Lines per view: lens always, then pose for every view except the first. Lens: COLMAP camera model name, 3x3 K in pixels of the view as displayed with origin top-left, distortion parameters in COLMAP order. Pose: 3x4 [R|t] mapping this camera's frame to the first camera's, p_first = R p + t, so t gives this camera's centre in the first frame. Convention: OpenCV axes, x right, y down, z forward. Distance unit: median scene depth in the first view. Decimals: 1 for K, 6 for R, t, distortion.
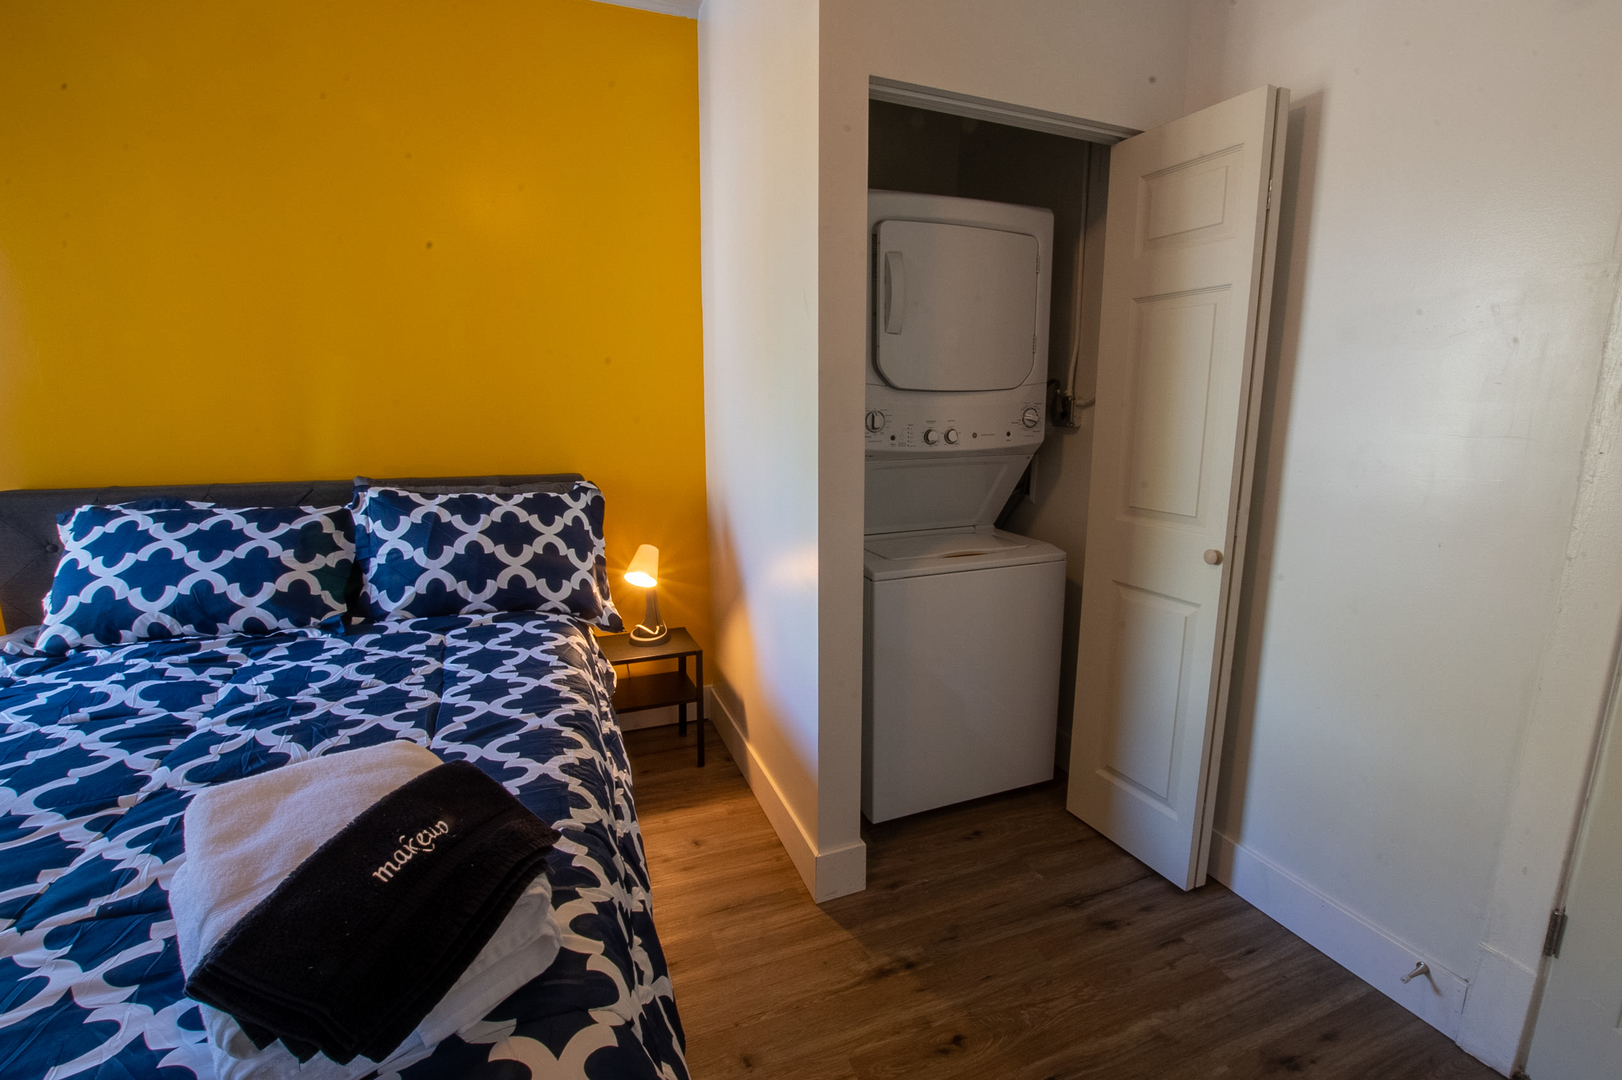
lens RADIAL K [[725.6, 0, 820.1], [0, 725.6, 539.1], [0, 0, 1]] dist [-0.022609, -0.000184]
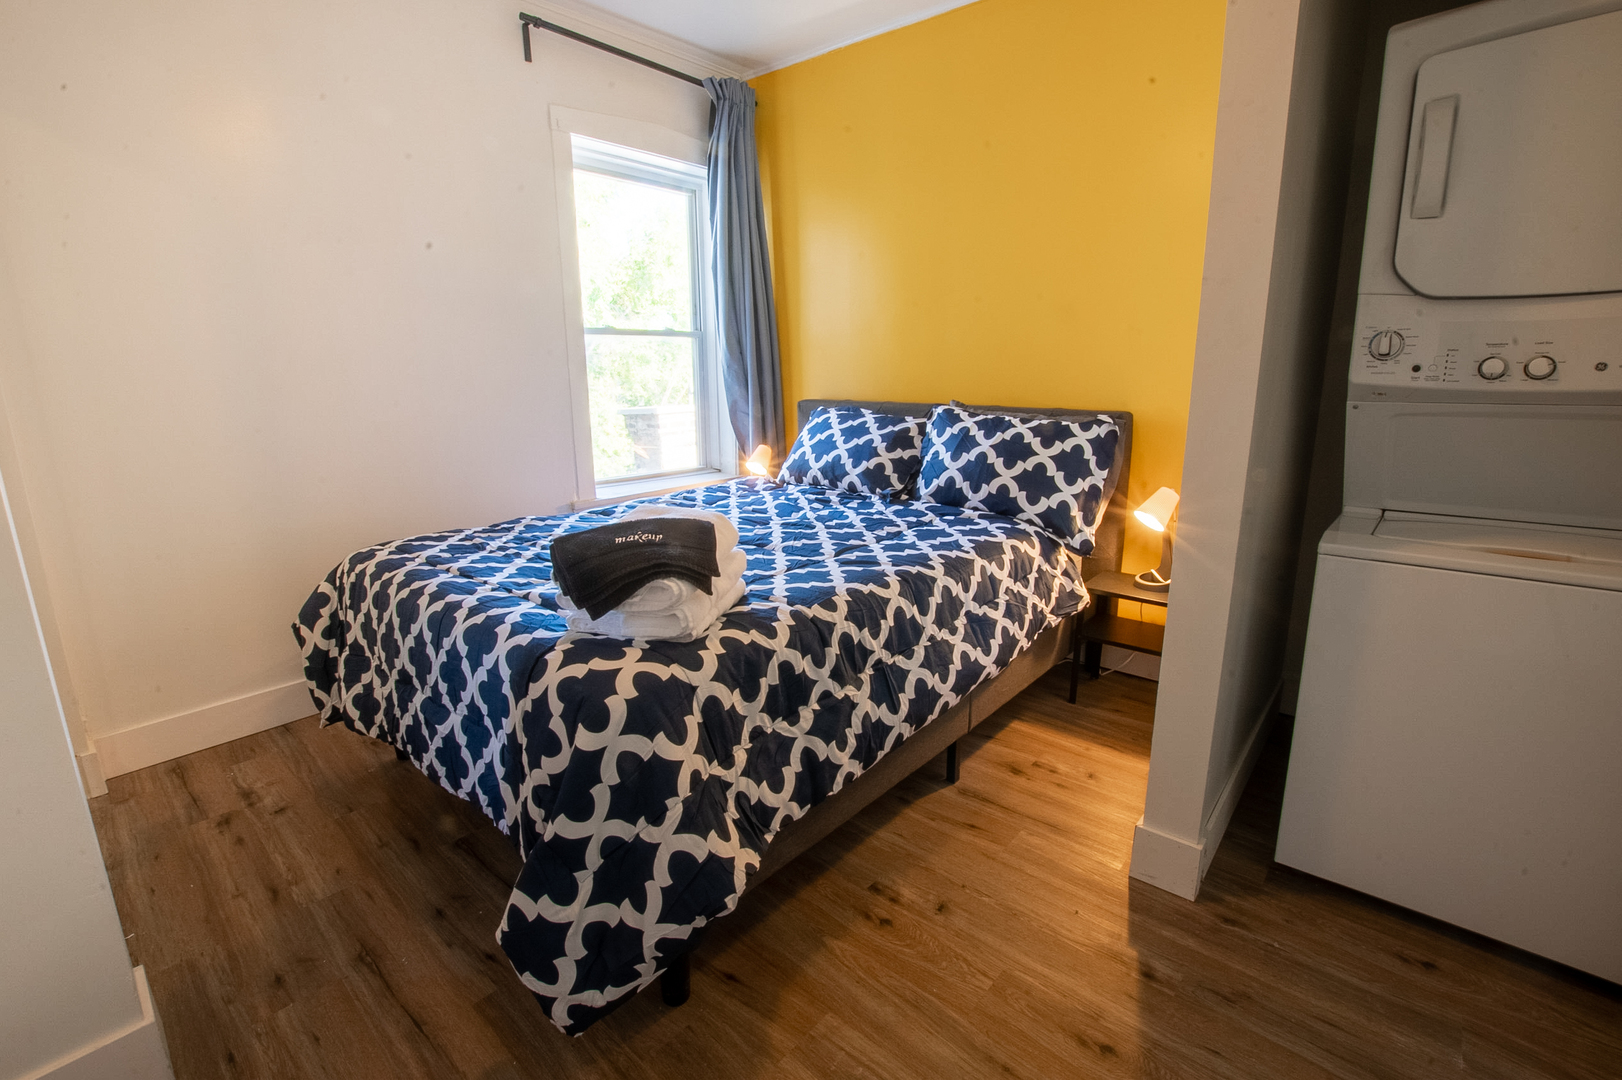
lens RADIAL K [[725.6, 0, 822.2], [0, 725.6, 535.0], [0, 0, 1]] dist [-0.022609, -0.000184]
pose [[0.455736, 0.189266, -0.869760, 0.508935], [-0.166856, 0.977976, 0.125386, 0.032411], [0.874336, 0.087982, 0.477280, 0.179728]]
